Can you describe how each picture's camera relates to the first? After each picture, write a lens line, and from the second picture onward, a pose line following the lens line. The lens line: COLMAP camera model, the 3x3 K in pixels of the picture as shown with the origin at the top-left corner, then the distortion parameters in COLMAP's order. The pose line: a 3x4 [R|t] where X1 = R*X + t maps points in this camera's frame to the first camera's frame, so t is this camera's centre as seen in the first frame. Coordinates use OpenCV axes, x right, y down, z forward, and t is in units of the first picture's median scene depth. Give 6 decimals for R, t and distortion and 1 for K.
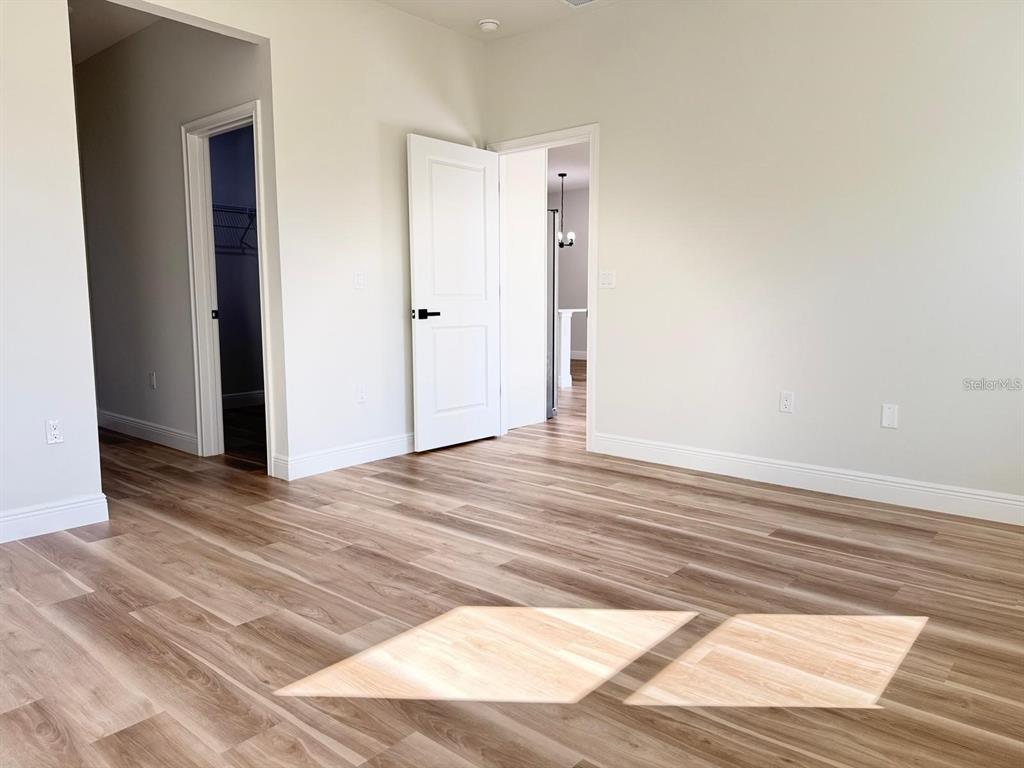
lens RADIAL K [[727.5, 0, 512.0], [0, 727.5, 384.0], [0, 0, 1]] dist [0.004575, 0.002218]
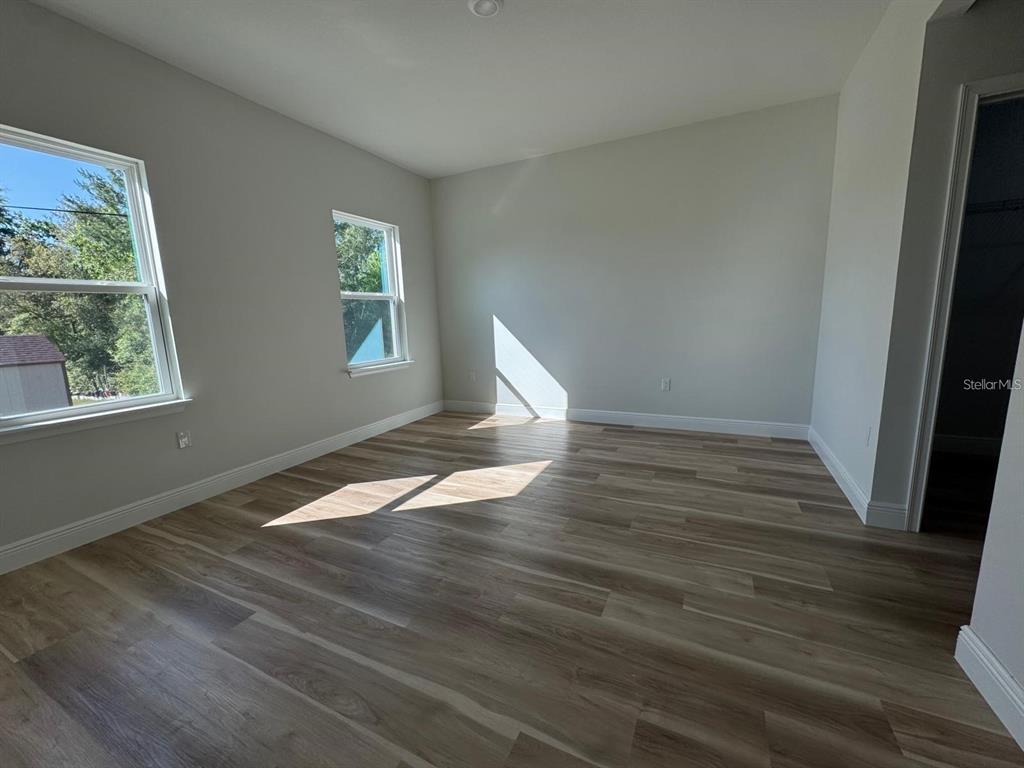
lens RADIAL K [[408.4, 0, 512.0], [0, 408.4, 384.0], [0, 0, 1]] dist [0.000880, 0.000526]
pose [[-0.969874, 0.074783, -0.231846, 0.148667], [0.008149, 0.961143, 0.275930, -0.257554], [0.243472, 0.265728, -0.932797, 1.737994]]
